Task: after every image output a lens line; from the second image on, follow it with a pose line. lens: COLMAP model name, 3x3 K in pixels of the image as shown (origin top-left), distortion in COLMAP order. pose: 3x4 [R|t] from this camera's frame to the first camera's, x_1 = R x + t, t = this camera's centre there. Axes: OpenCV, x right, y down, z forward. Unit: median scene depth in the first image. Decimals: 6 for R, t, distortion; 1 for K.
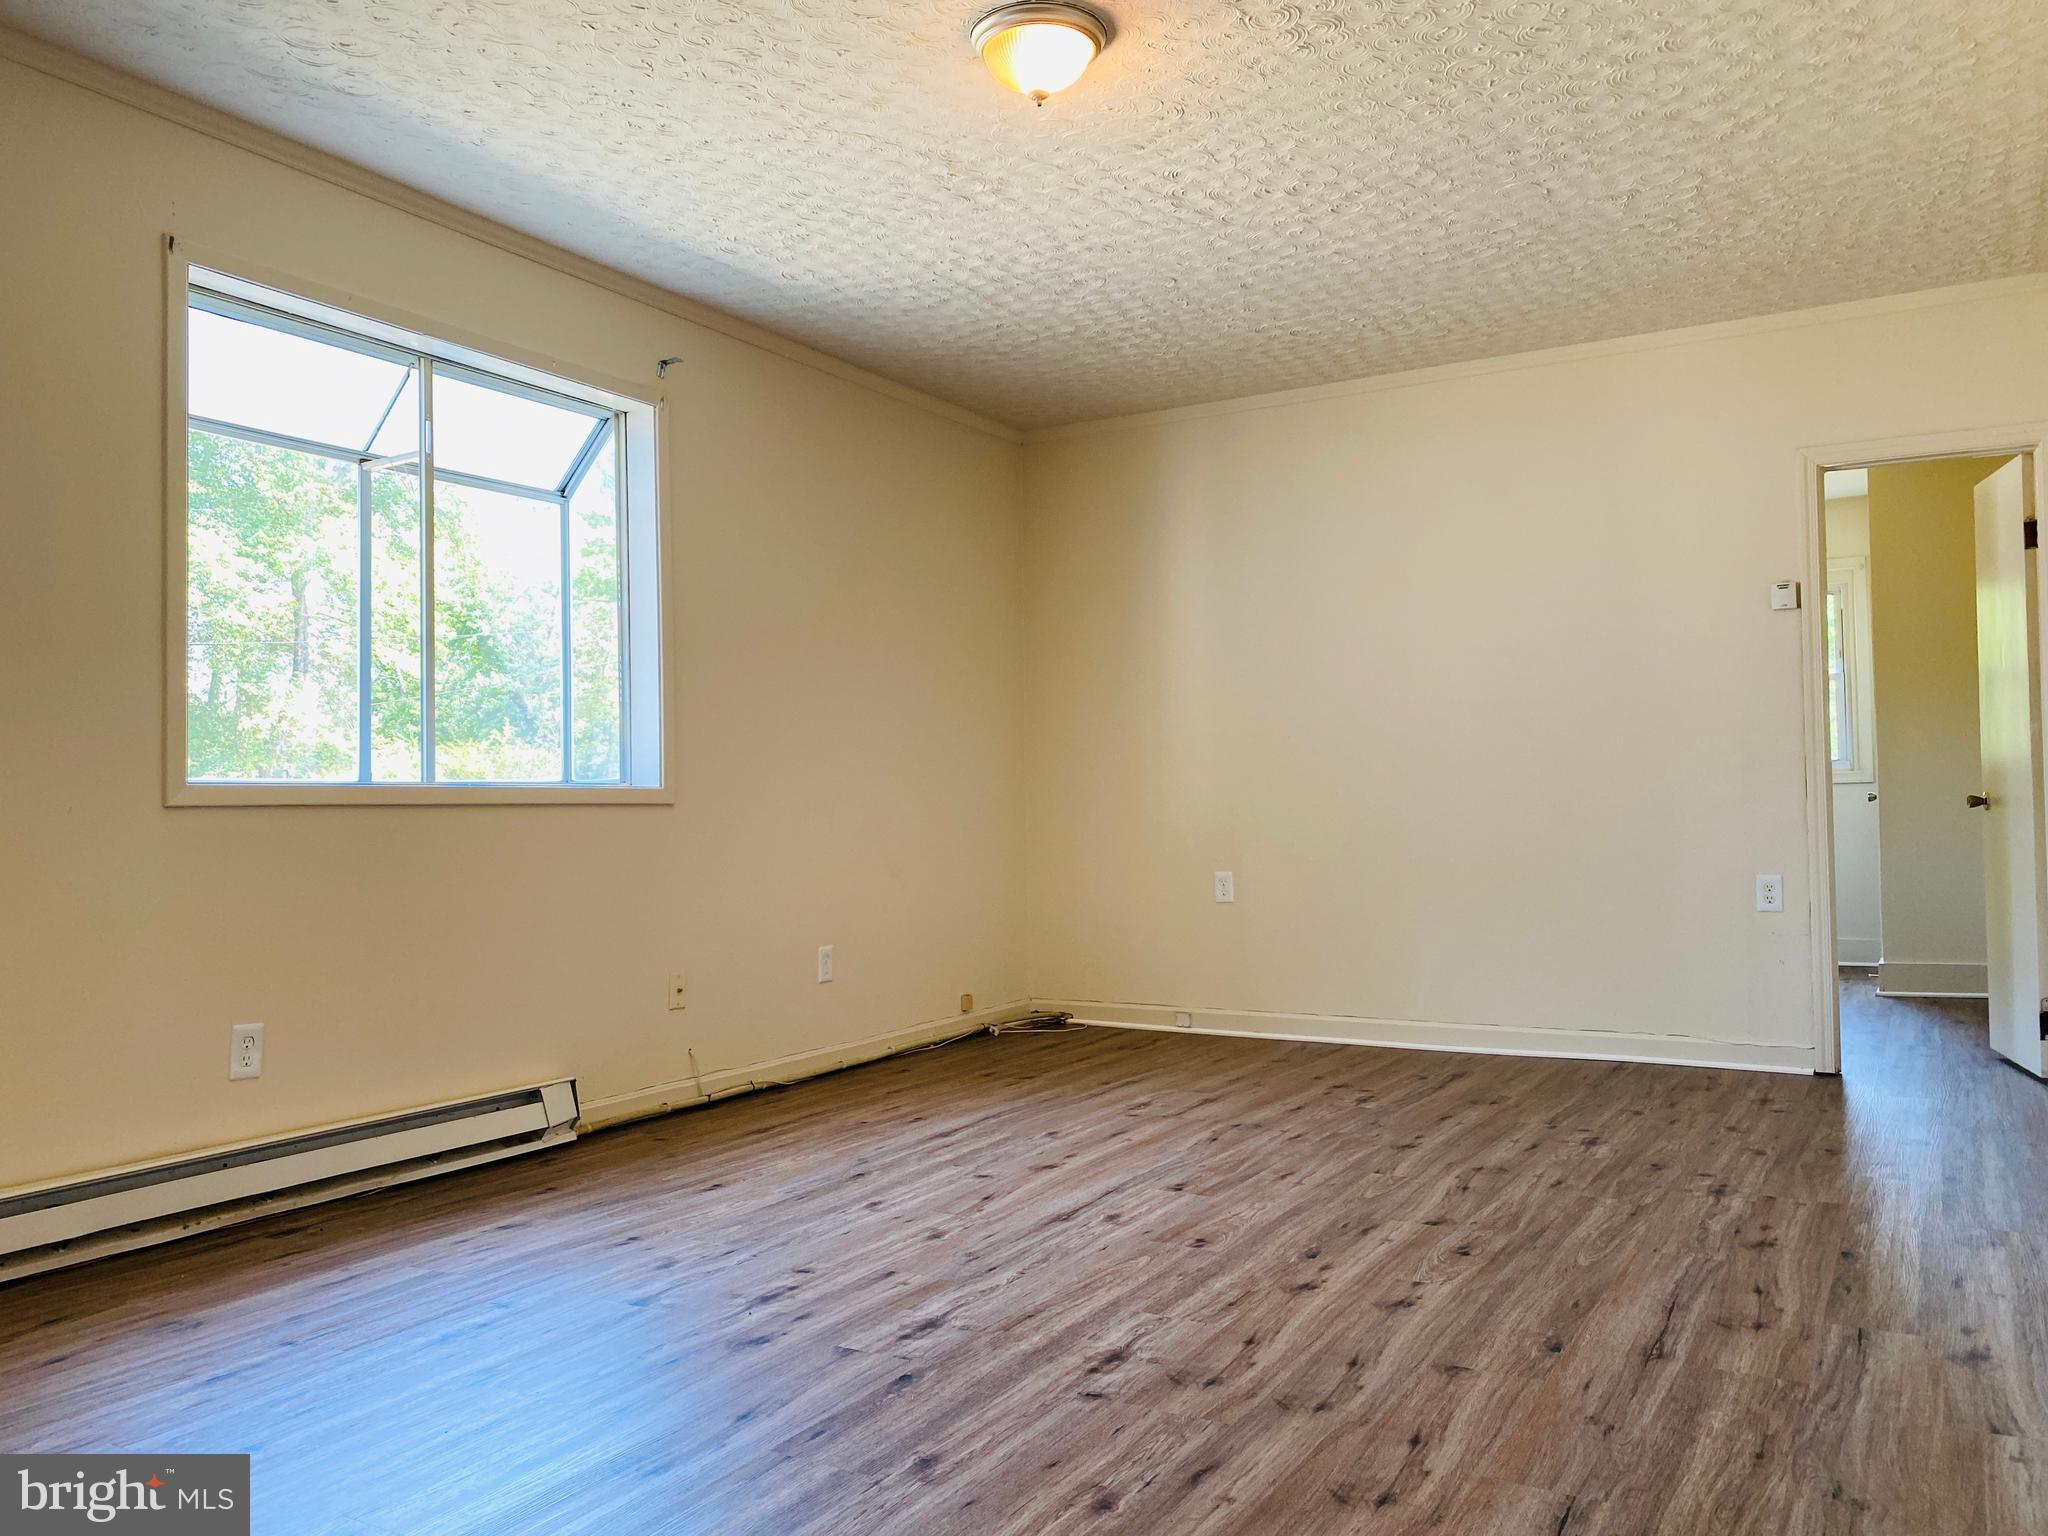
lens RADIAL K [[1617.2, 0, 1037.9], [0, 1617.2, 751.8], [0, 0, 1]] dist [0.029608, -0.006576]
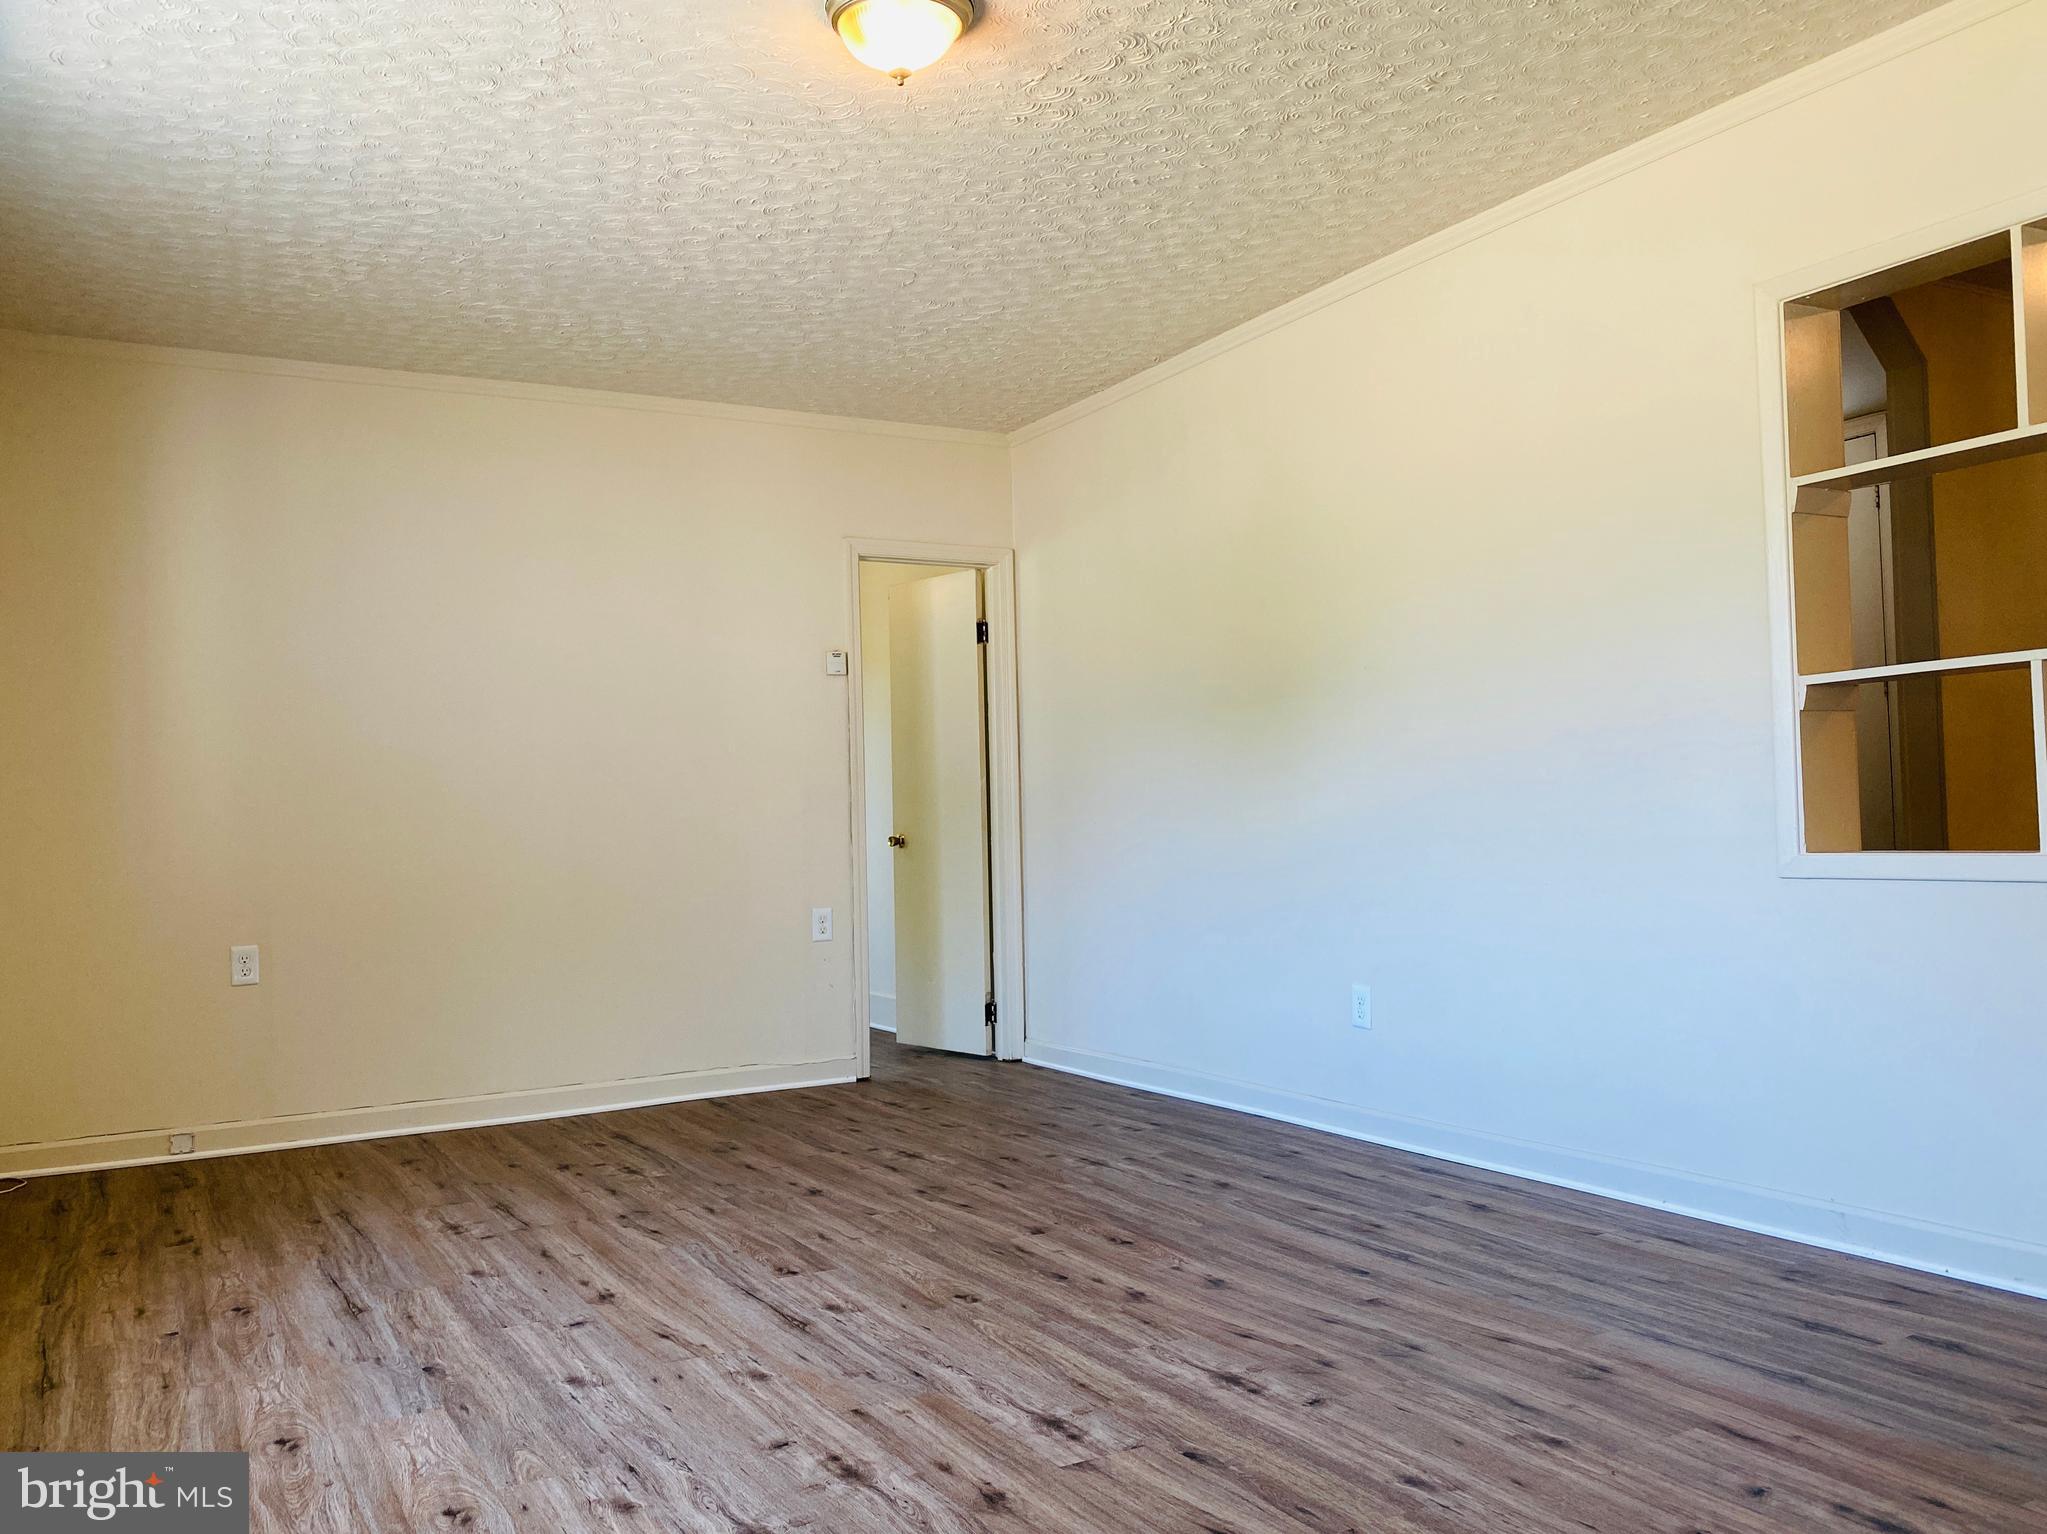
lens RADIAL K [[1672.0, 0, 1061.9], [0, 1672.0, 766.6], [0, 0, 1]] dist [0.024391, 0.004542]
pose [[0.495650, 0.025790, 0.868139, -0.817469], [-0.006563, 0.999642, -0.025950, 0.010177], [-0.868497, 0.007165, 0.495642, 0.486705]]
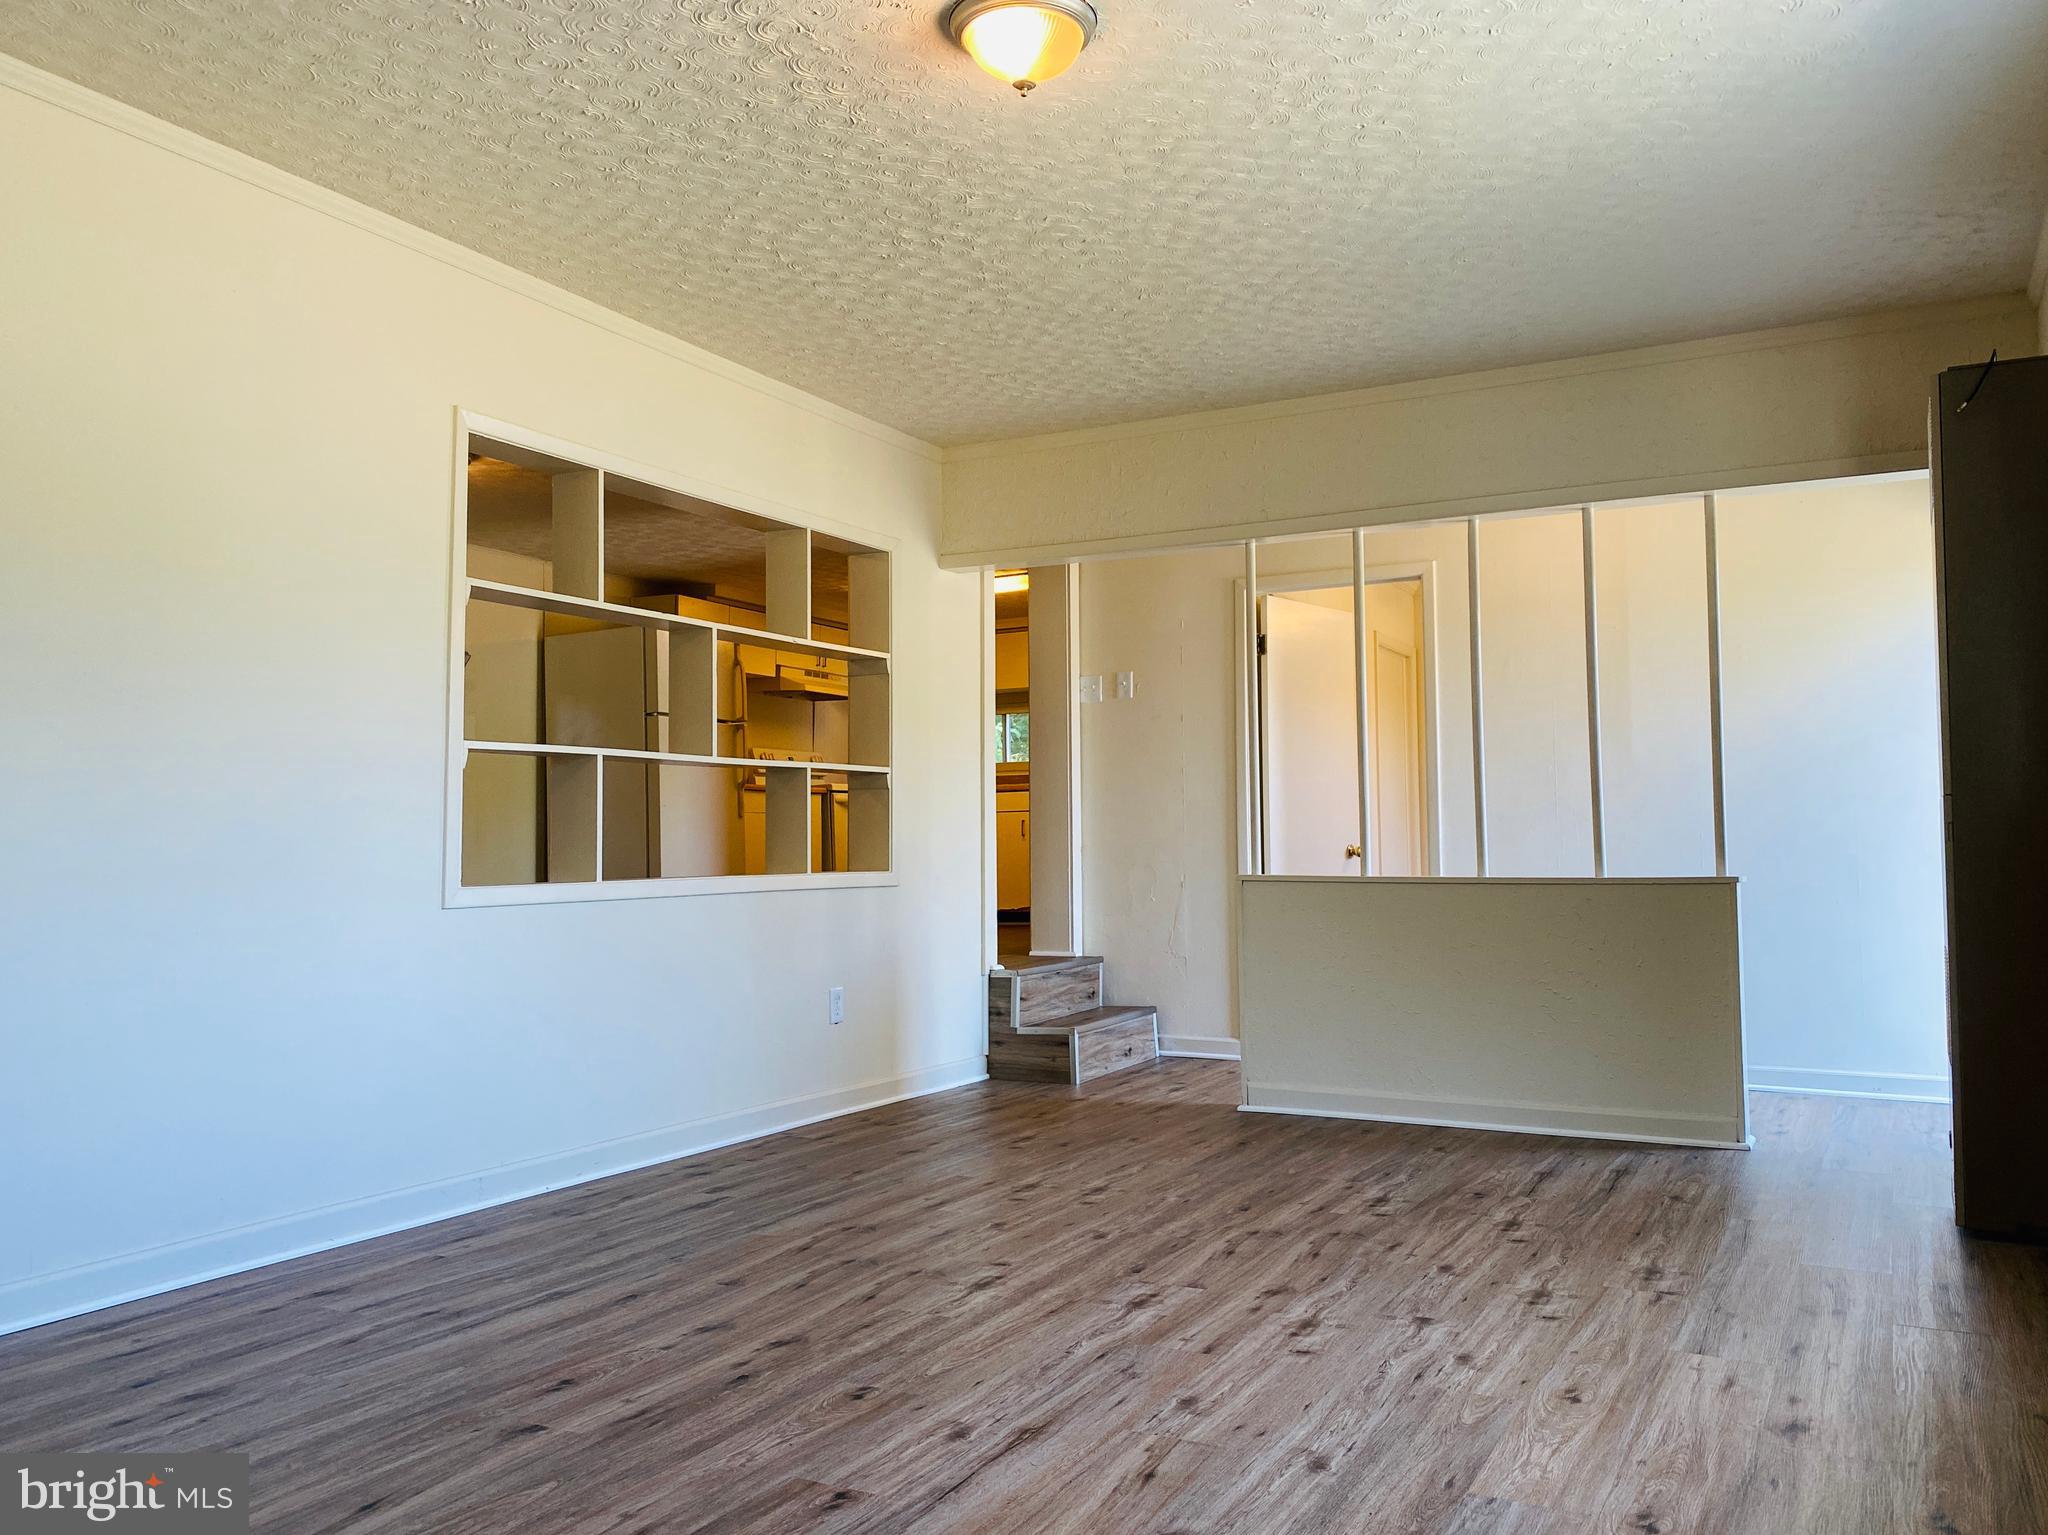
lens RADIAL K [[1578.2, 0, 1020.3], [0, 1578.2, 764.1], [0, 0, 1]] dist [0.025566, -0.028900]
pose [[-0.999450, 0.020966, -0.025706, 0.035201], [0.023096, 0.996063, -0.085587, 0.059427], [0.023810, -0.086134, -0.995999, 1.985253]]
